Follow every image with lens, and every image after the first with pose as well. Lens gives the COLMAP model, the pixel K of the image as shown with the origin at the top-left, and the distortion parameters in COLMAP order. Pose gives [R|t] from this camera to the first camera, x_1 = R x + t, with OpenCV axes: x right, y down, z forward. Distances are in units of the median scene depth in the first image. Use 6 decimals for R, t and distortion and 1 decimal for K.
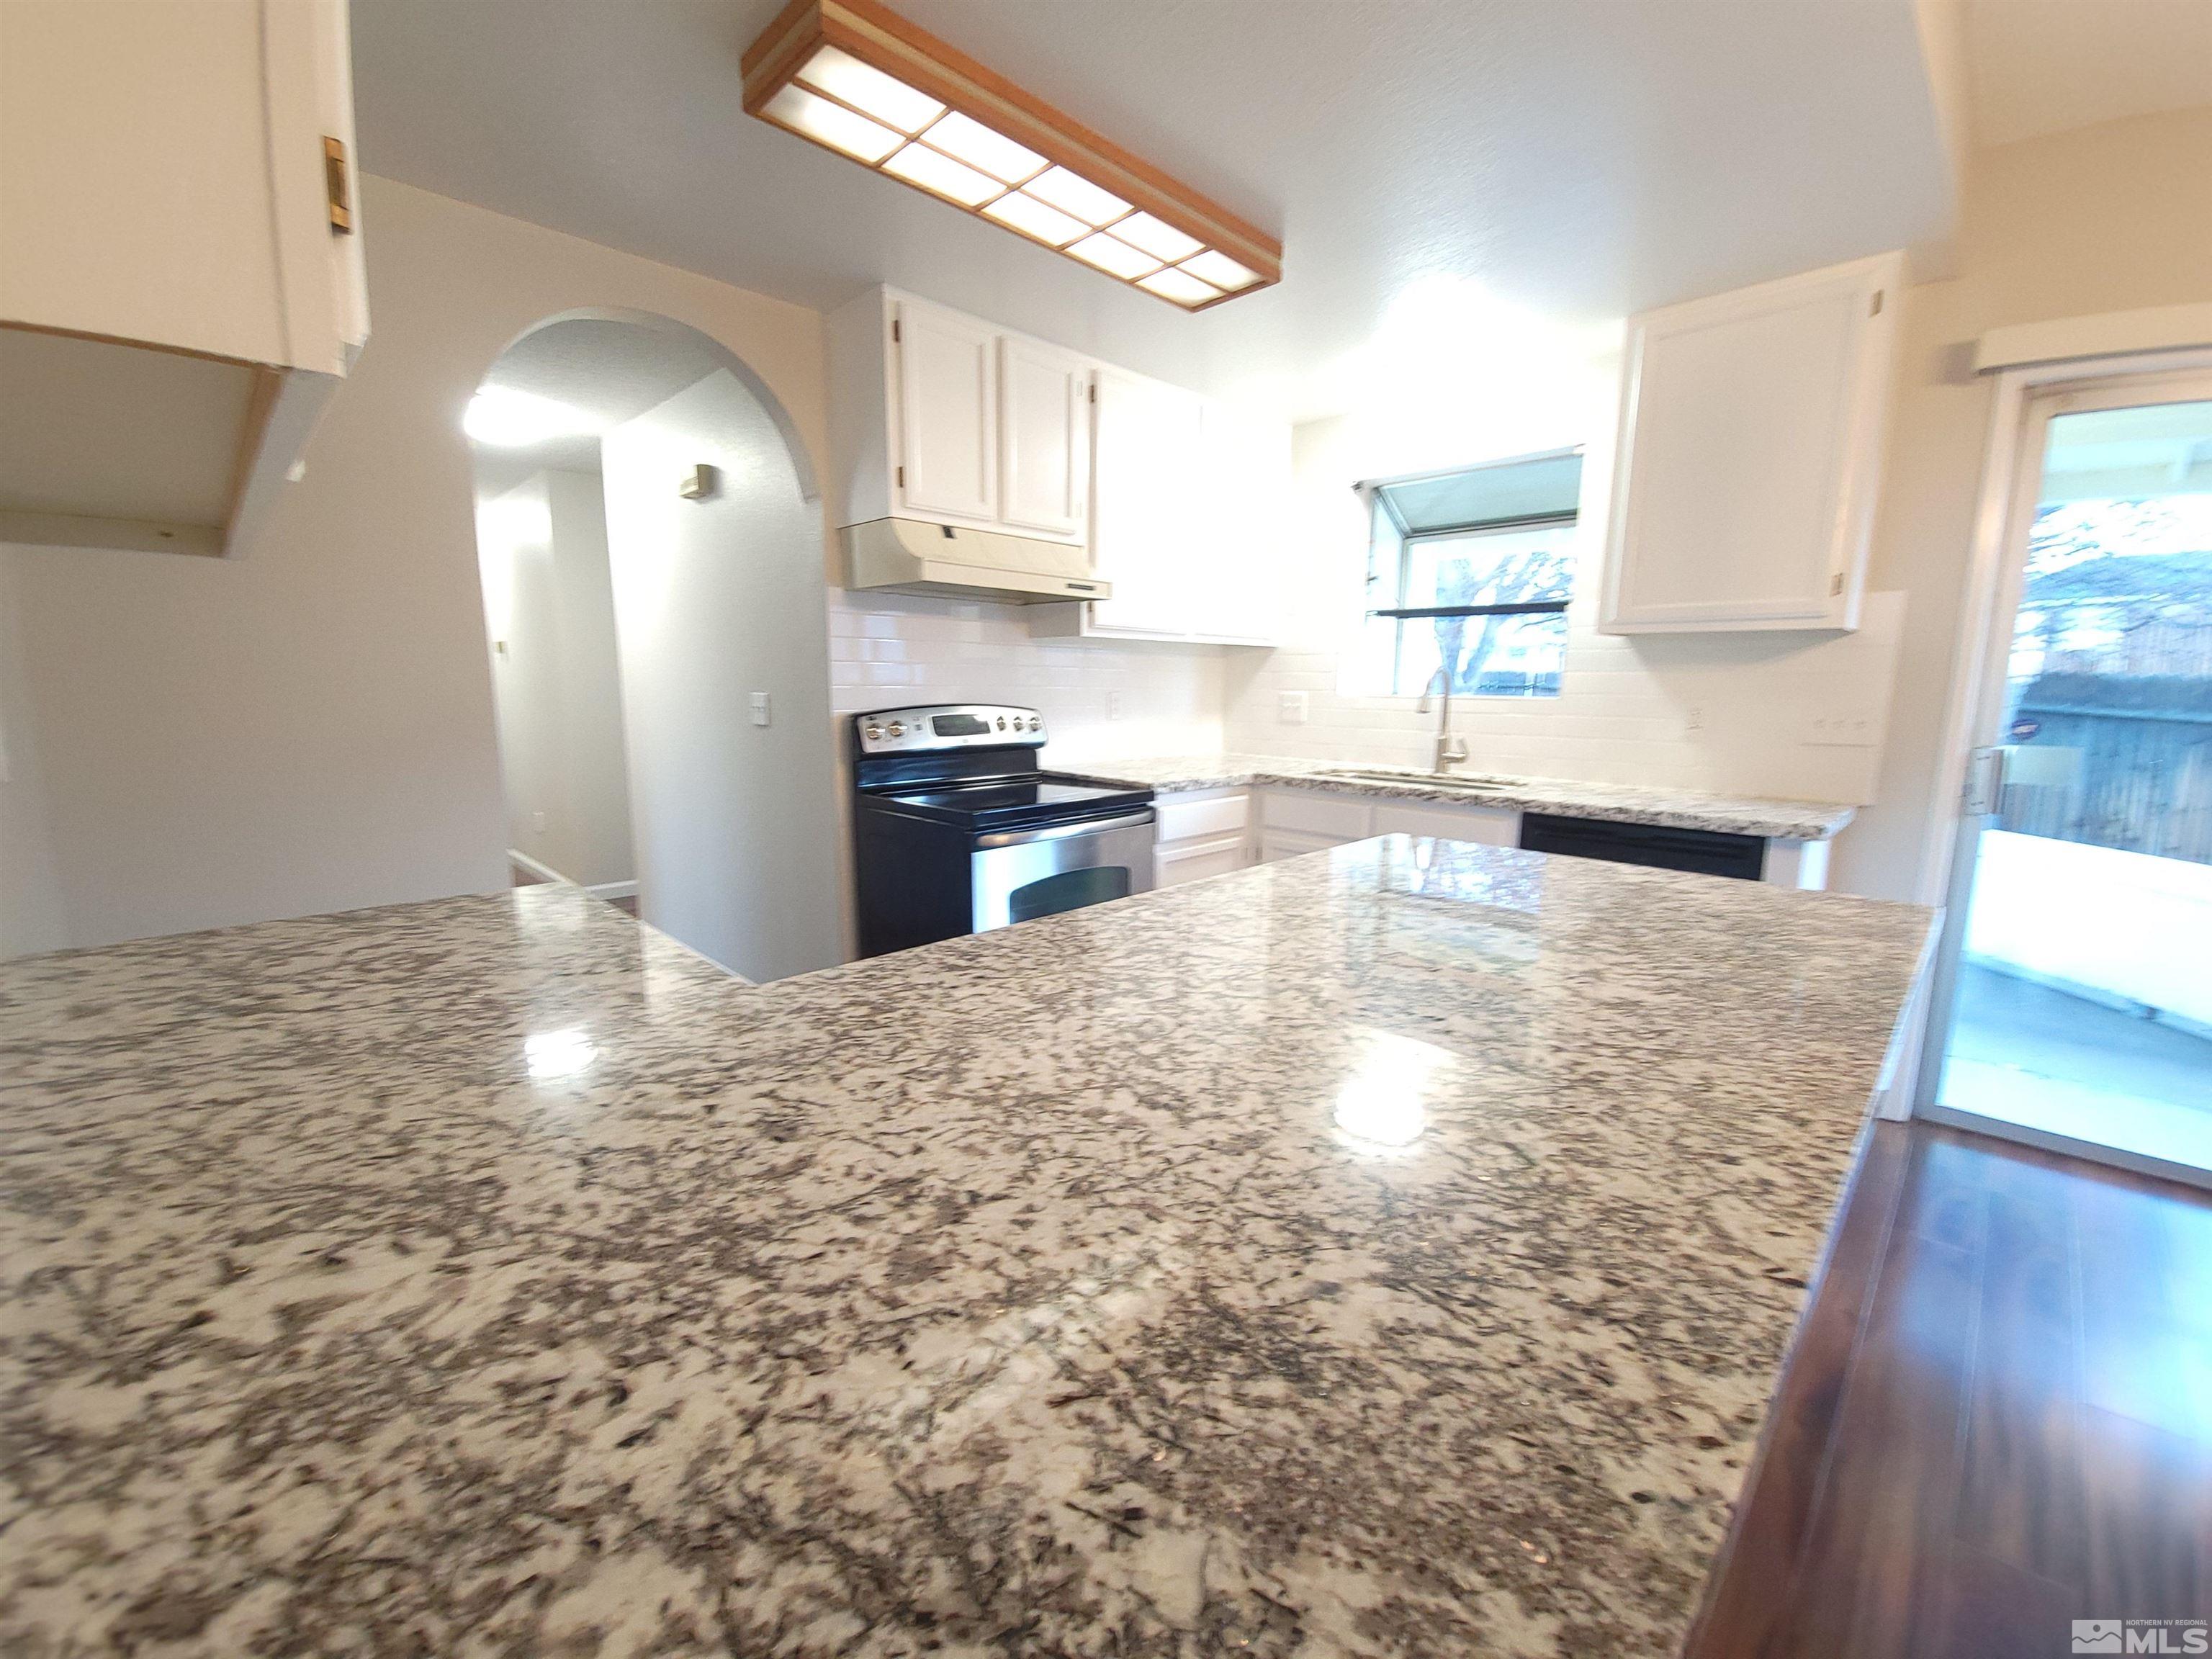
lens RADIAL K [[899.8, 0, 1093.6], [0, 899.8, 828.7], [0, 0, 1]] dist [0.004195, -0.001583]
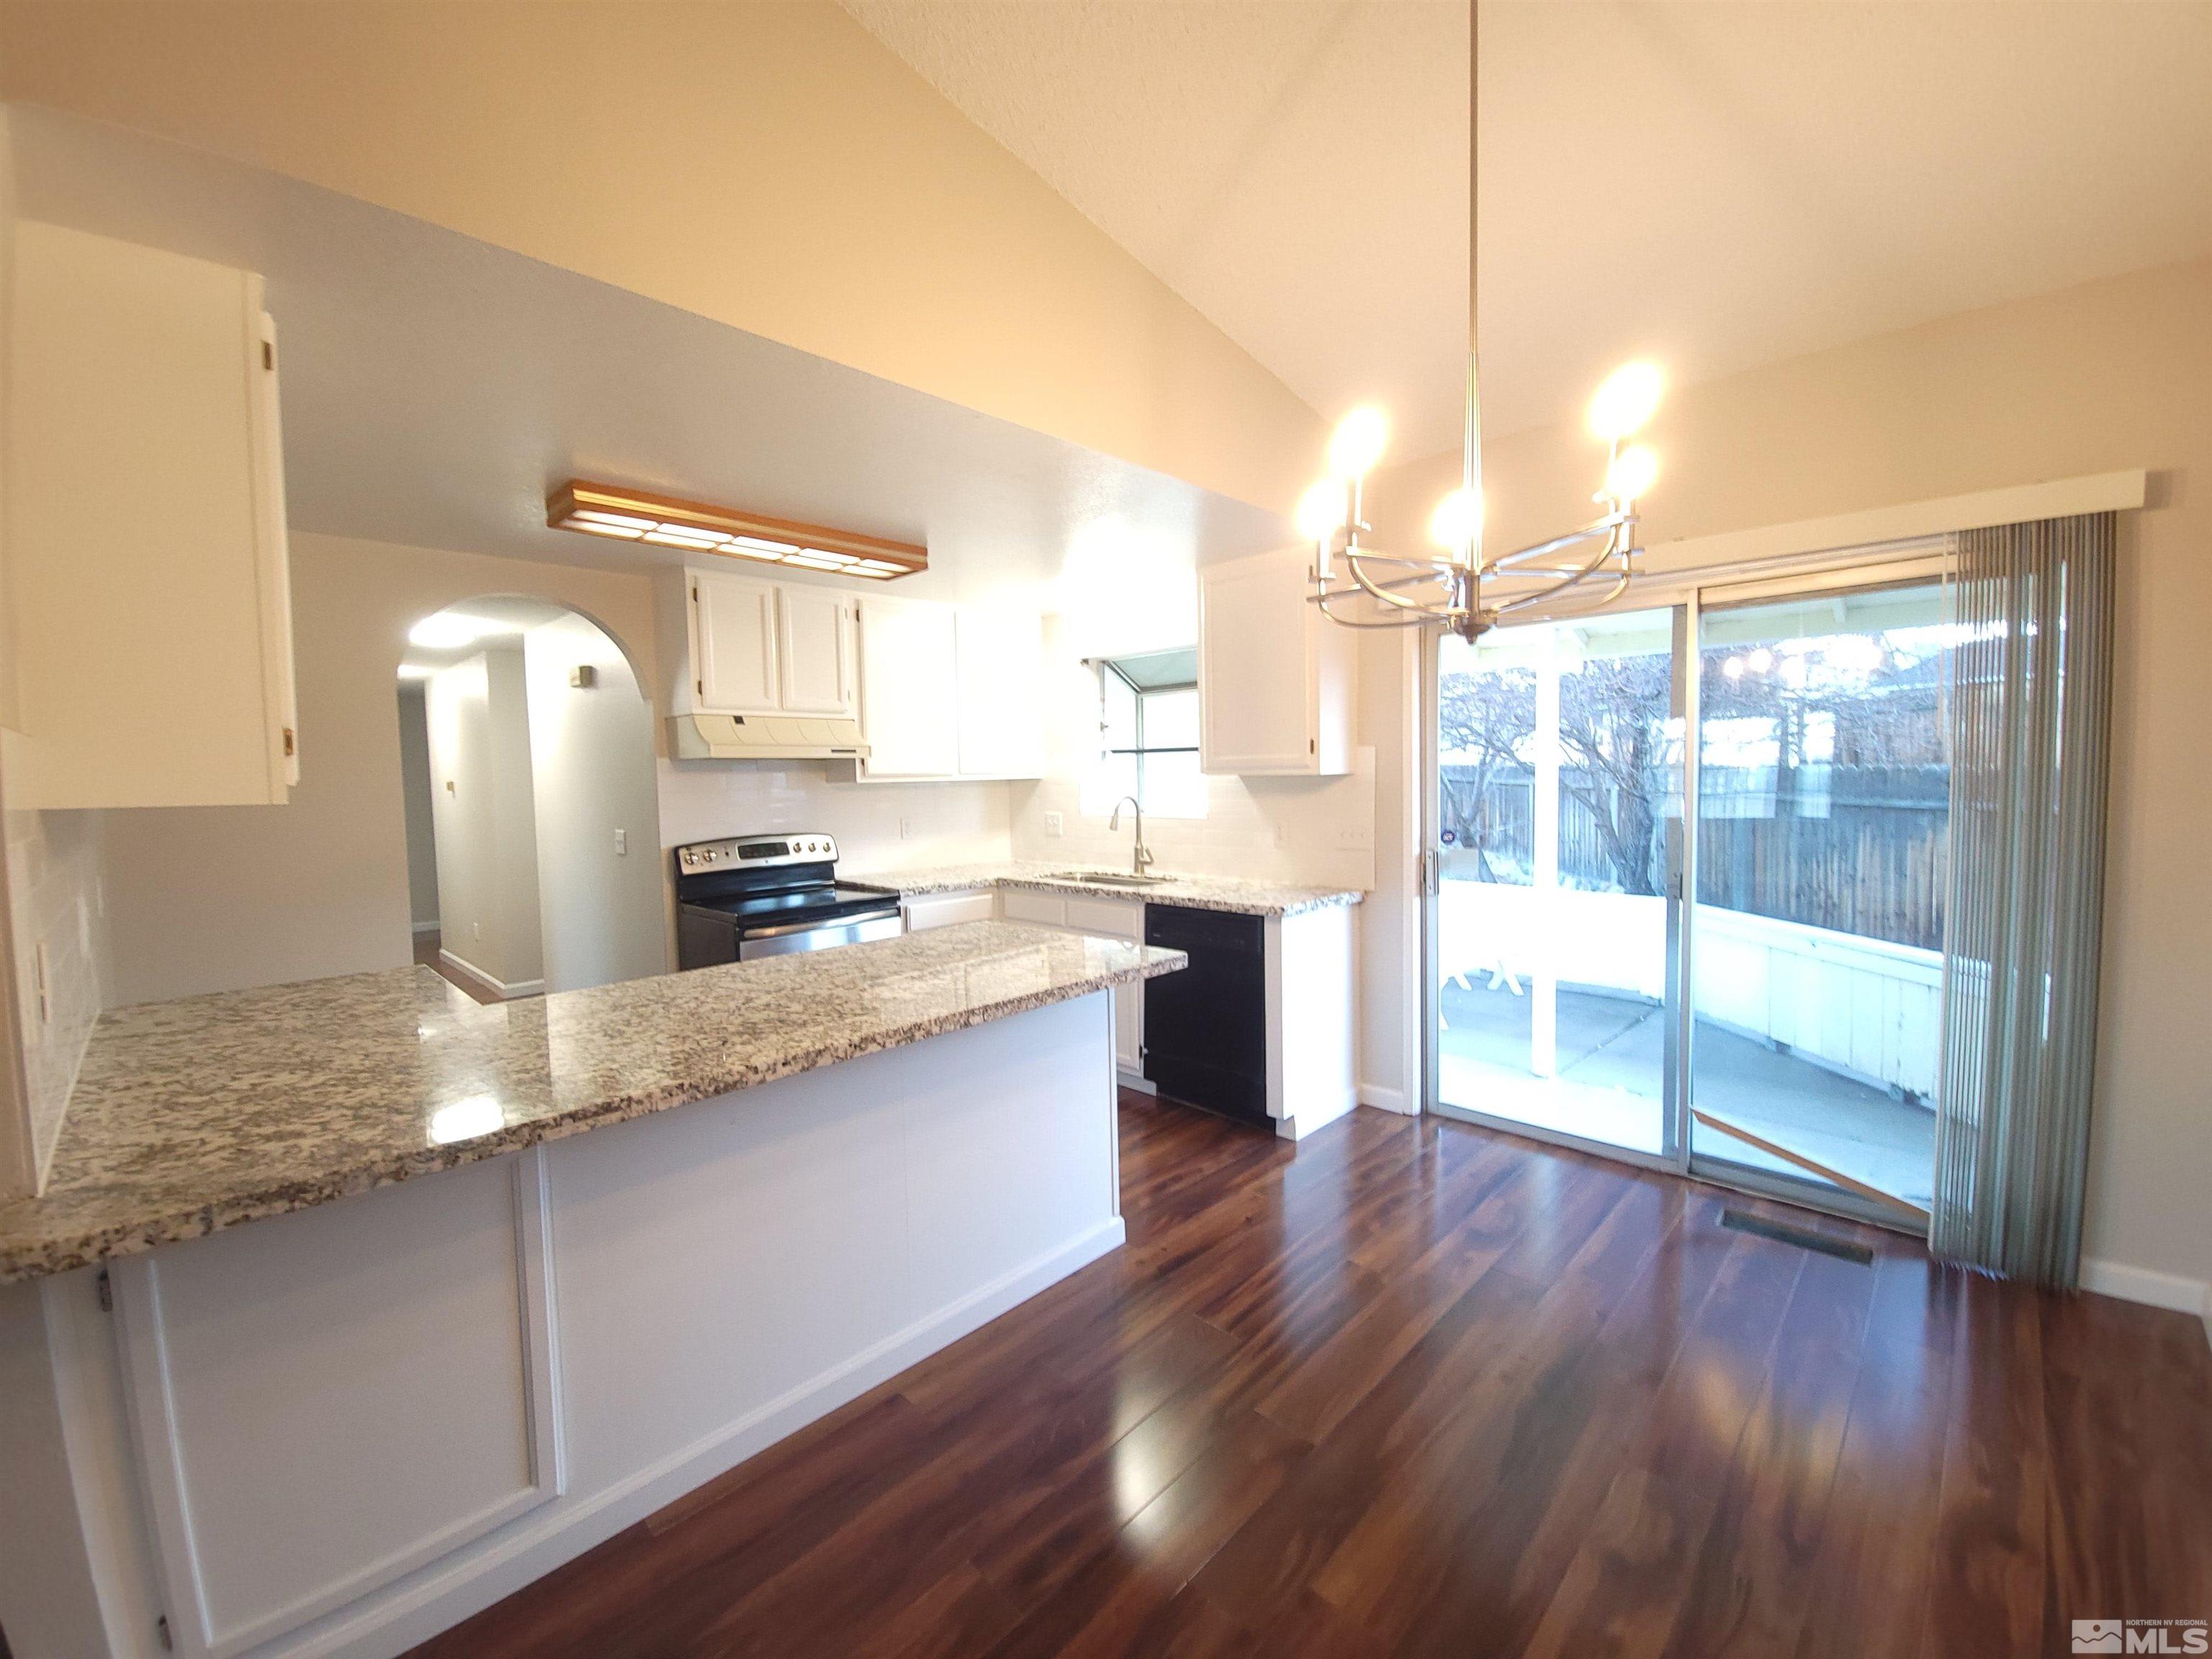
lens RADIAL K [[899.8, 0, 1094.6], [0, 899.8, 828.9], [0, 0, 1]] dist [0.004195, -0.001583]
pose [[0.999441, -0.029518, 0.015714, 0.357877], [0.030974, 0.994270, -0.102313, 0.009139], [-0.012604, 0.102743, 0.994628, -0.400612]]
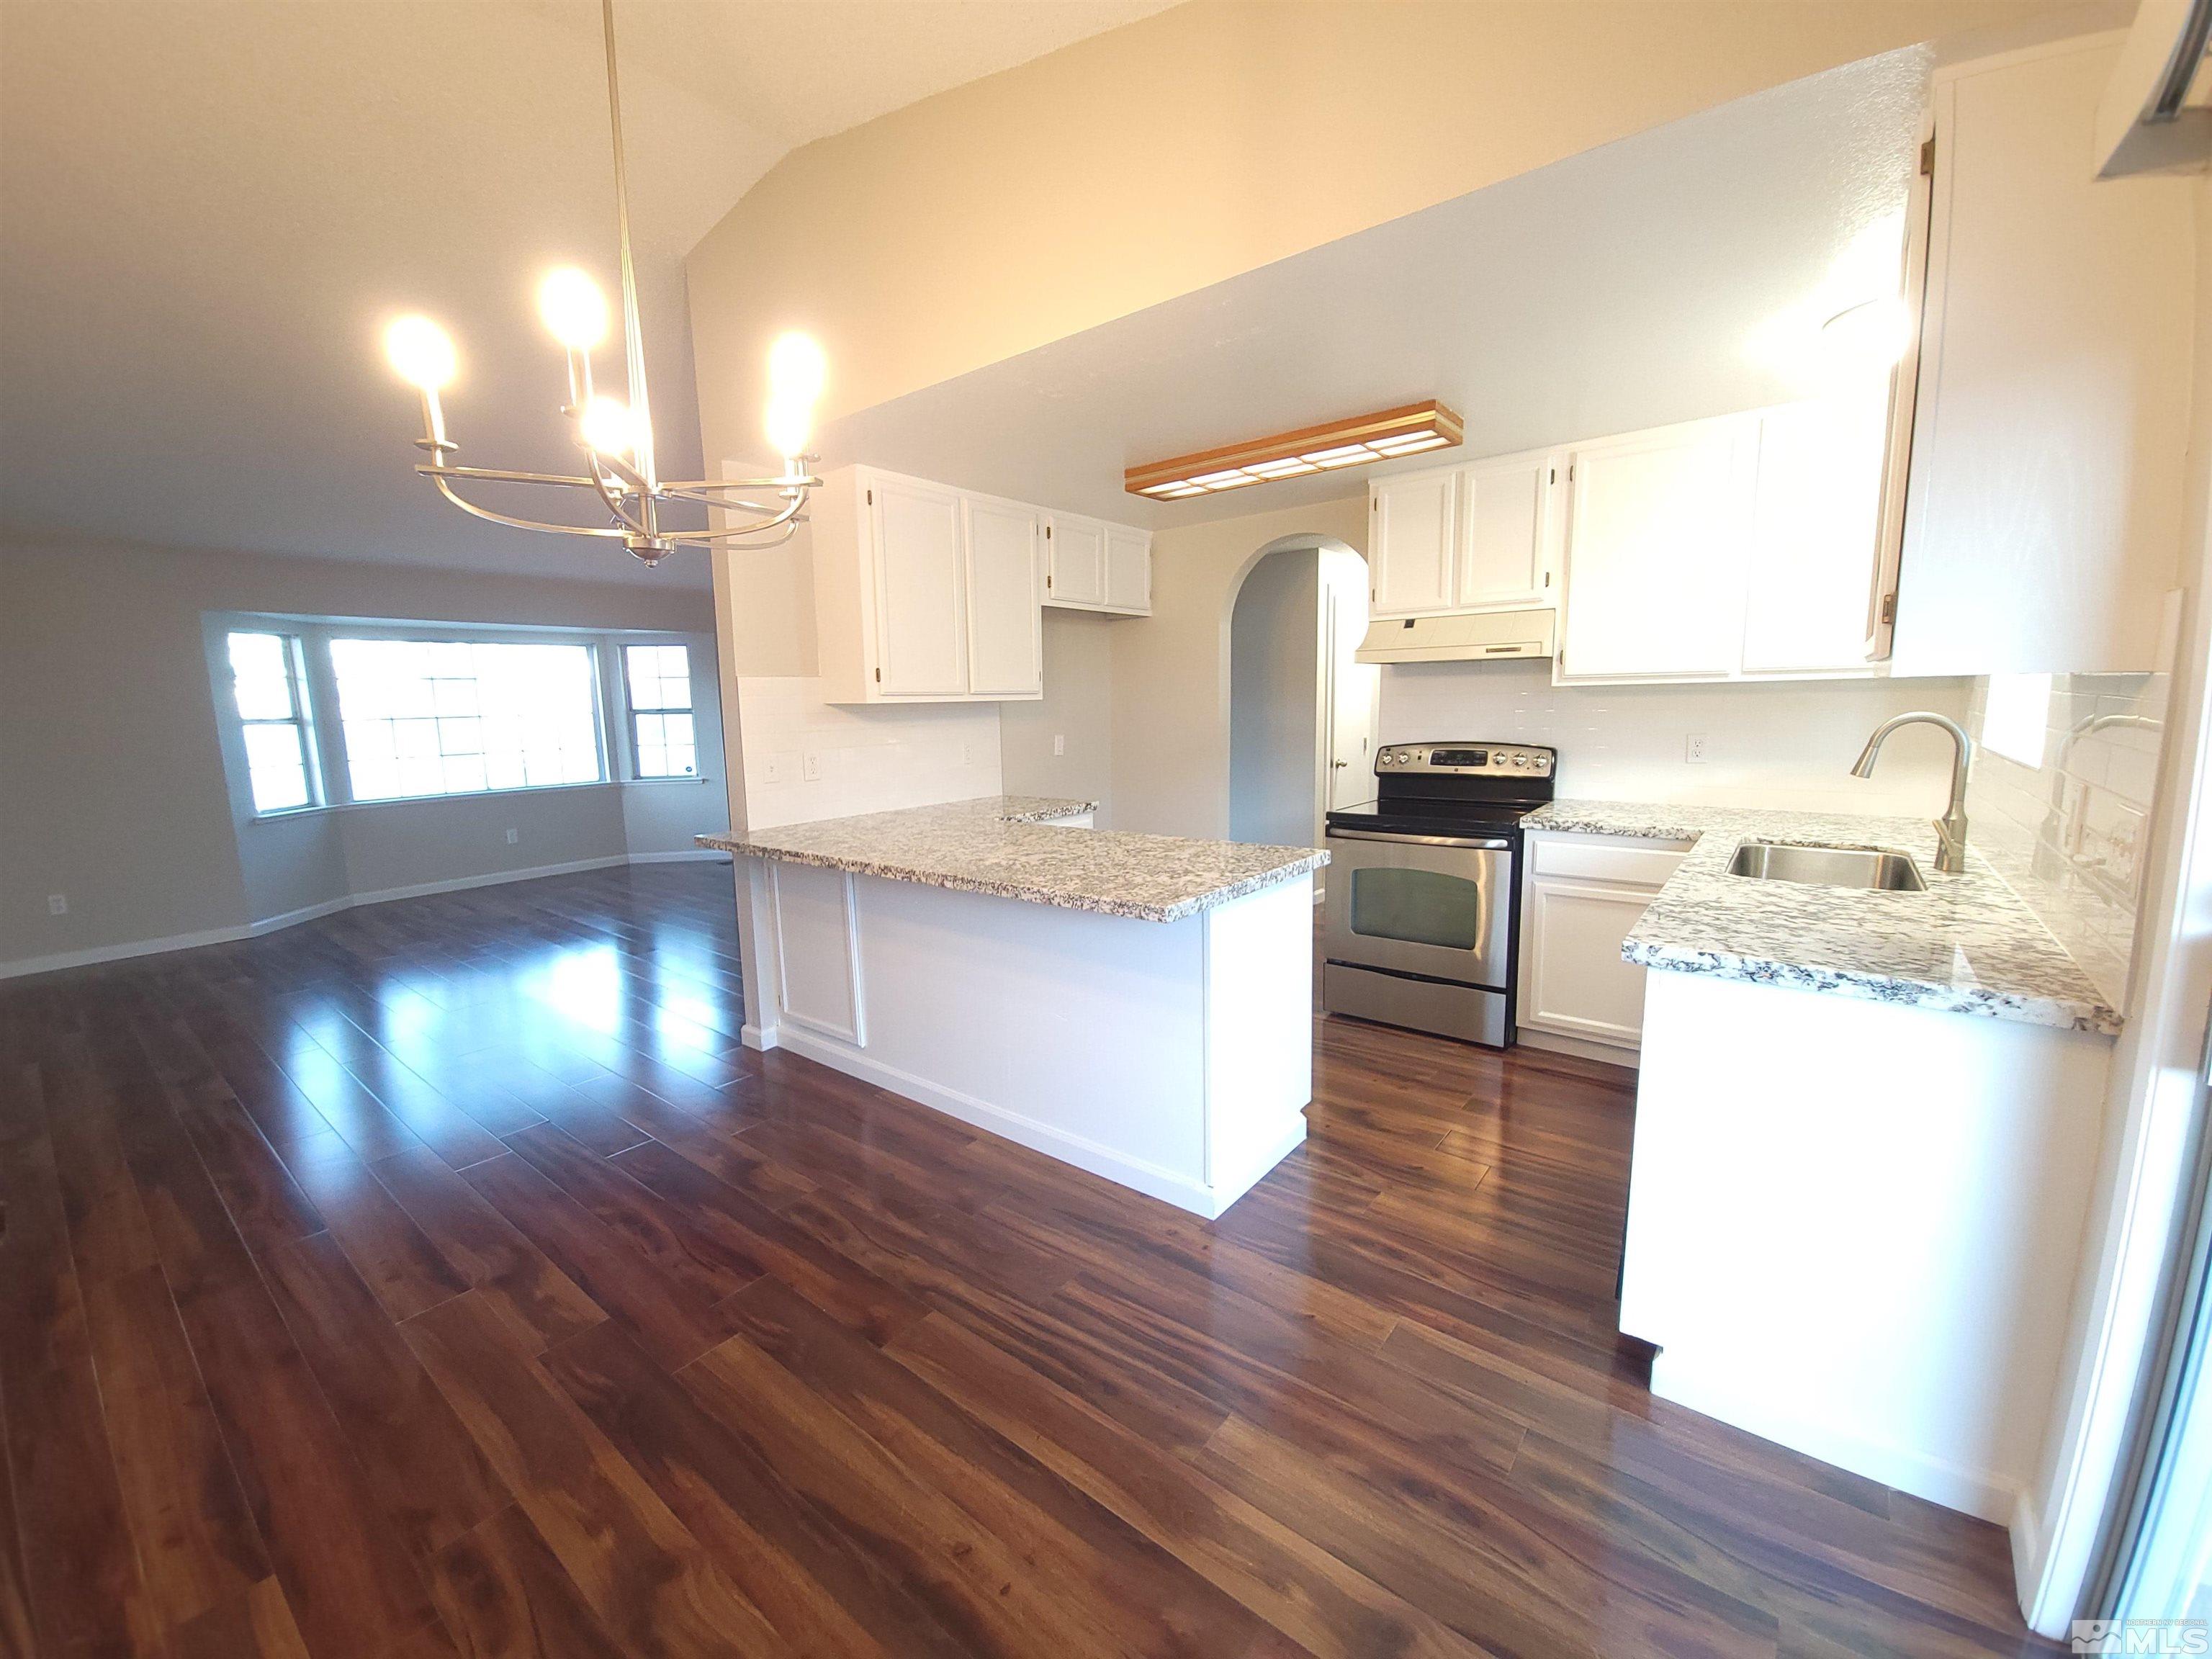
lens RADIAL K [[899.8, 0, 1092.9], [0, 899.8, 833.6], [0, 0, 1]] dist [0.004195, -0.001583]
pose [[0.108973, 0.137373, -0.984507, 1.170795], [-0.138891, 0.982794, 0.121761, -0.097808], [0.984294, 0.123471, 0.126178, 0.338265]]
